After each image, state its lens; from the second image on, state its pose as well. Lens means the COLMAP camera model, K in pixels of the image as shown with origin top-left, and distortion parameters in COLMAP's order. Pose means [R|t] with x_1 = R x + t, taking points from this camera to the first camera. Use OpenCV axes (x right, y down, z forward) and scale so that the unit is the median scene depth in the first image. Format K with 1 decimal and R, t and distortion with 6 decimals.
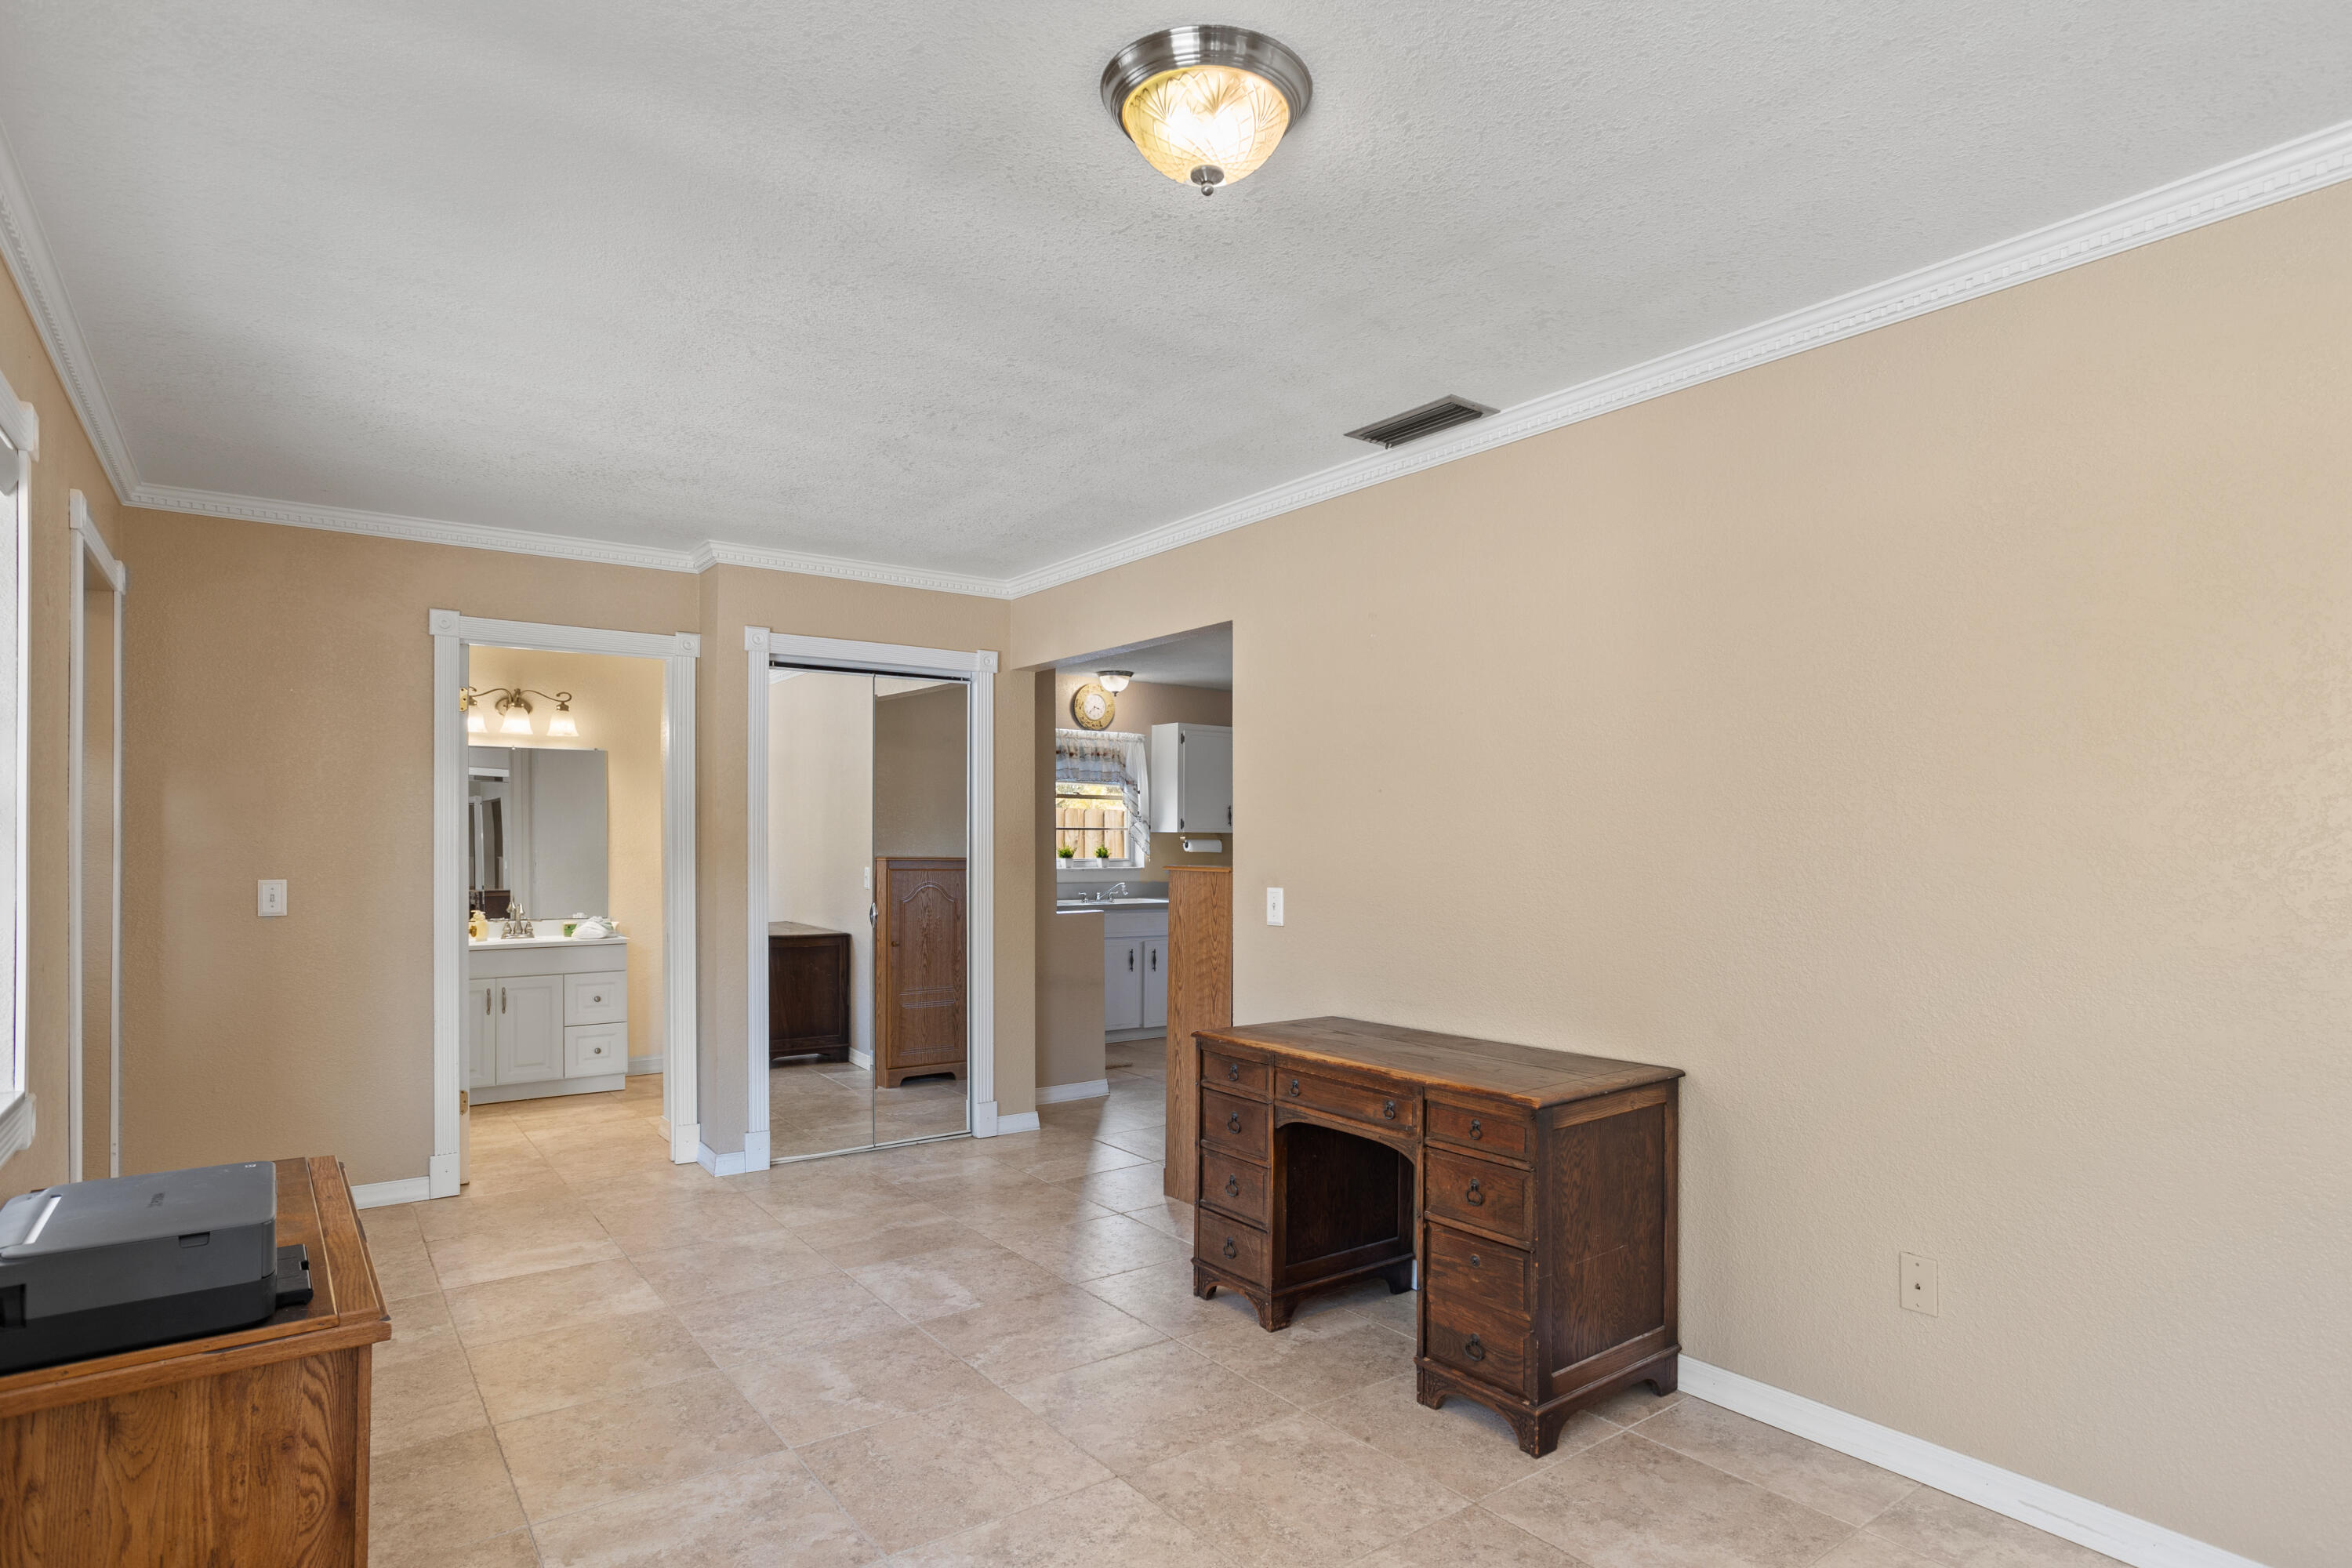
lens RADIAL K [[1225.2, 0, 1182.7], [0, 1225.2, 844.3], [0, 0, 1]] dist [-0.035505, 0.000723]
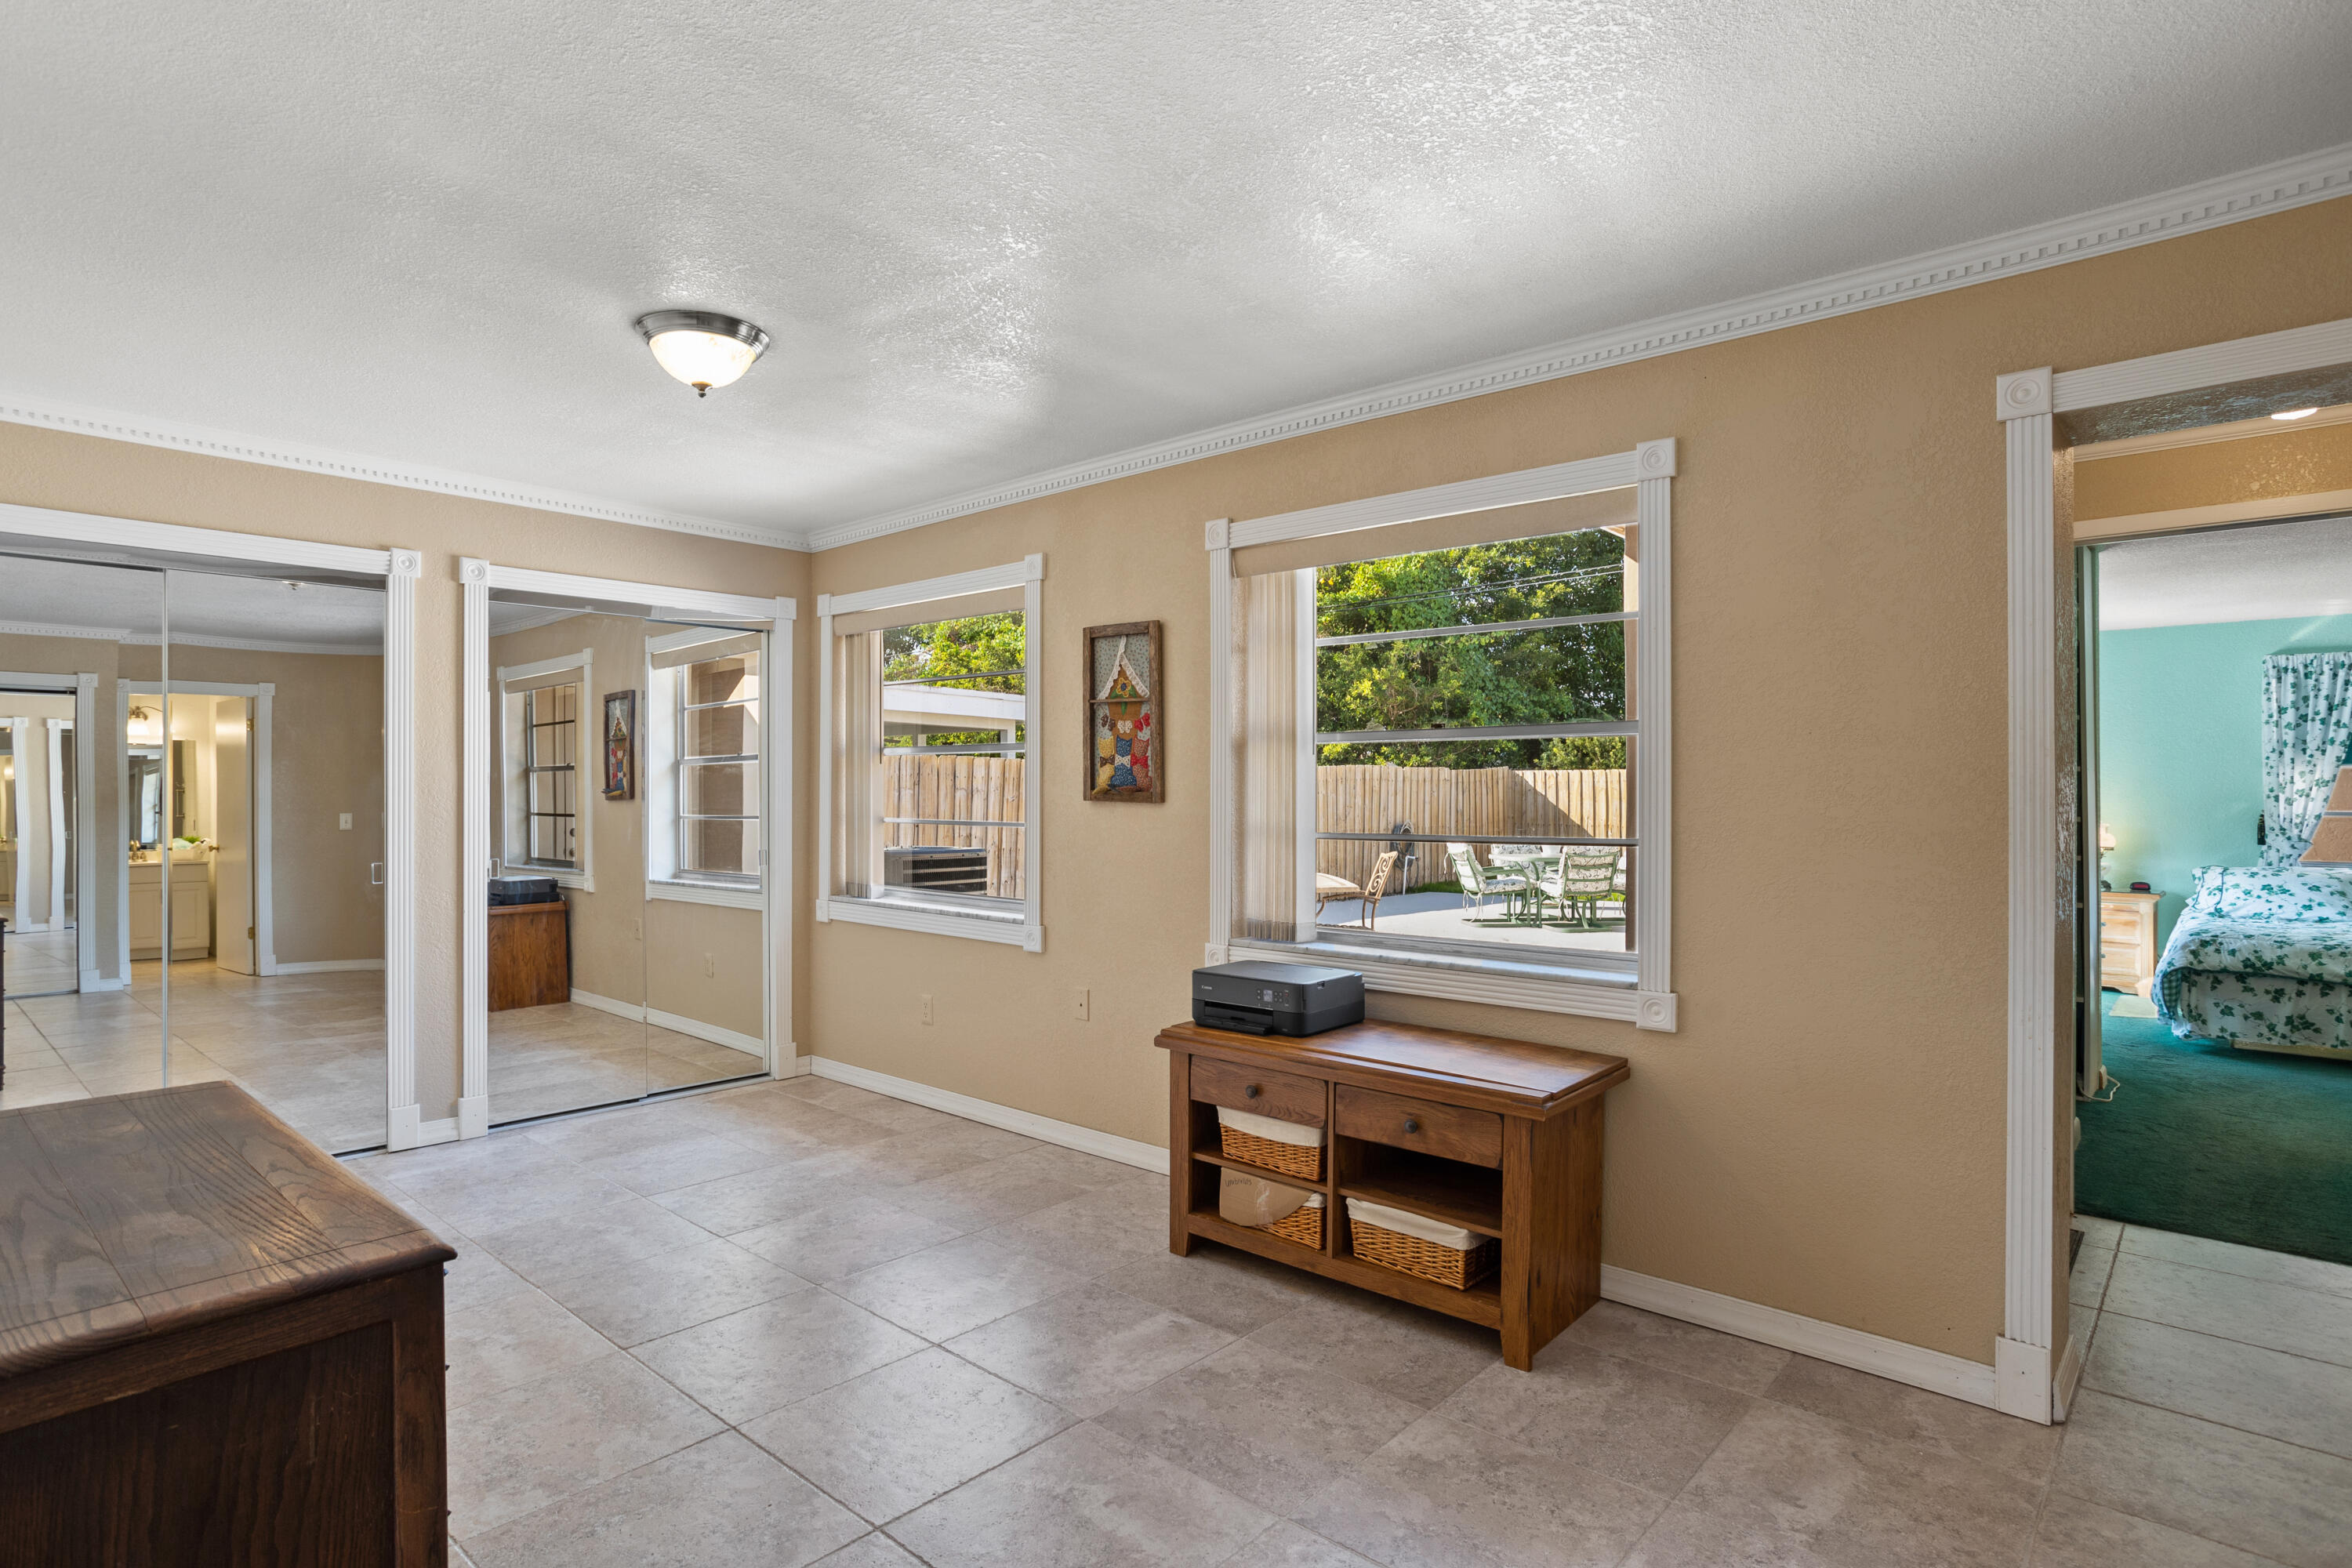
lens RADIAL K [[1225.3, 0, 1170.6], [0, 1225.3, 793.0], [0, 0, 1]] dist [-0.047121, 0.000567]
pose [[-0.981198, 0.000676, -0.193002, -0.153884], [-0.000488, 0.999982, 0.005985, -0.001291], [0.193003, 0.005967, -0.981180, 1.460465]]
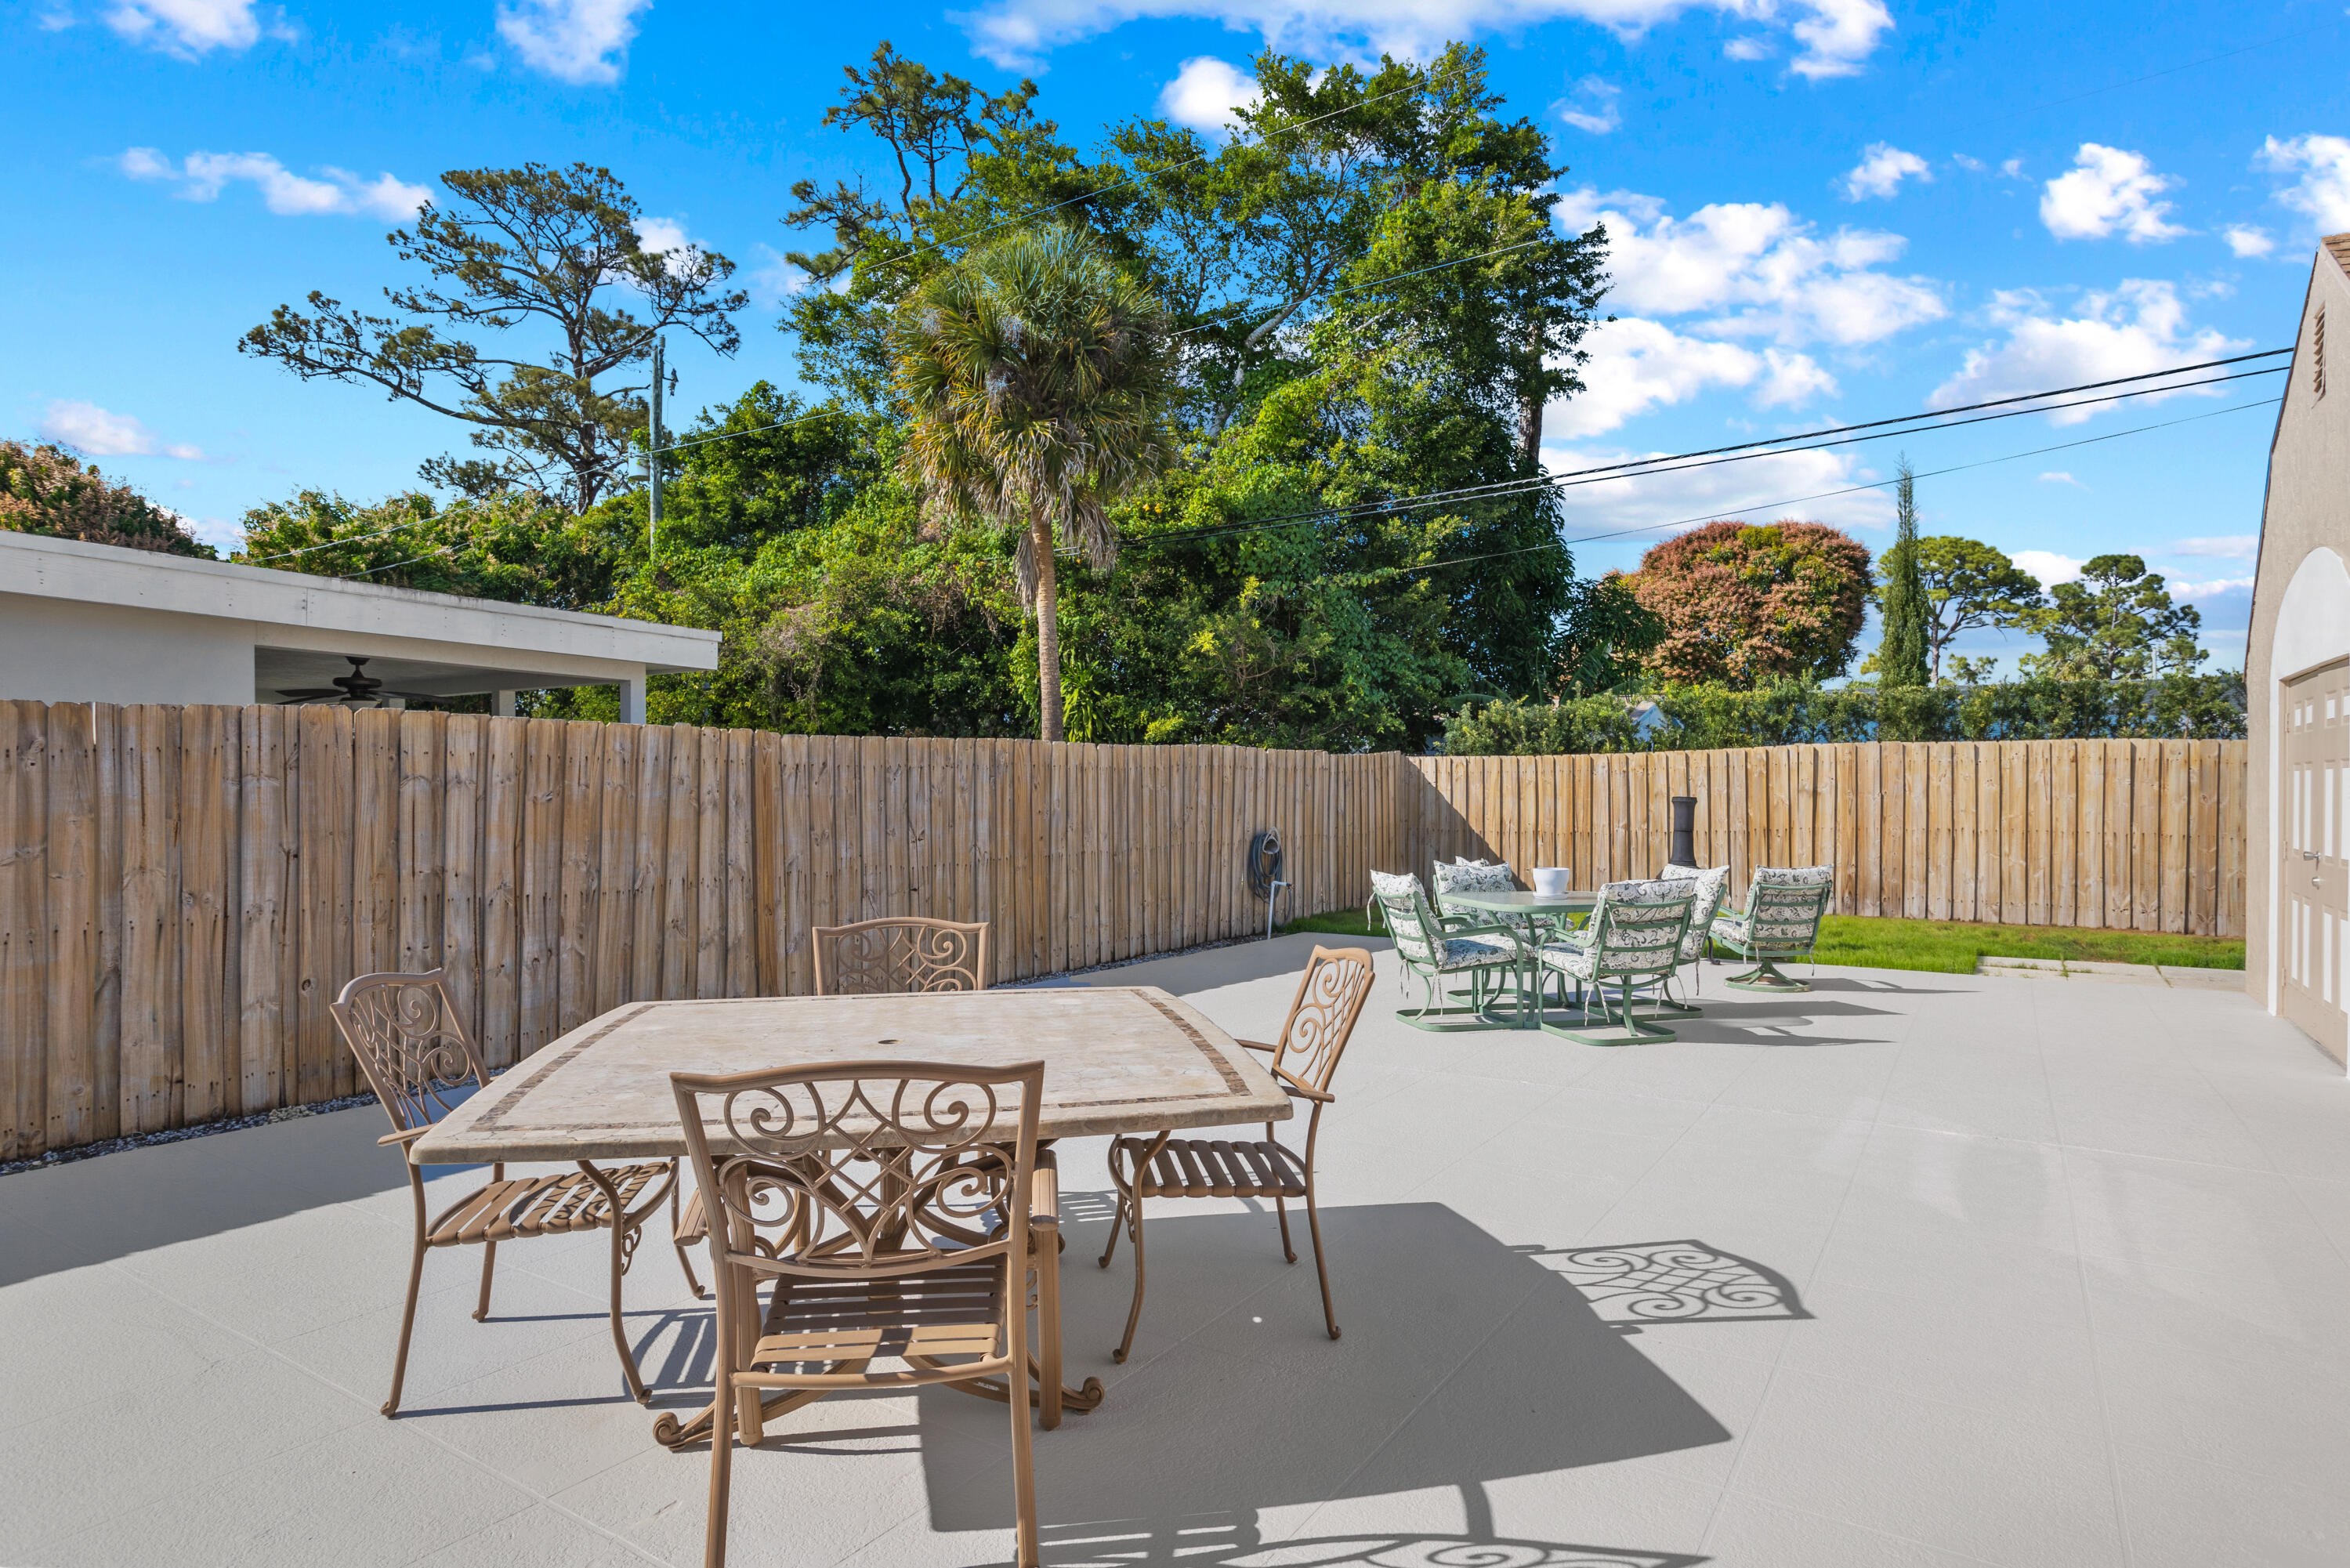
lens RADIAL K [[1300.6, 0, 1175.0], [0, 1300.6, 784.0], [0, 0, 1]] dist [-0.055668, 0.041411]
pose [[-0.940859, -0.003556, -0.338779, -0.614340], [-0.005622, 0.999971, 0.005118, 0.003392], [0.338751, 0.006720, -0.940852, -0.036682]]
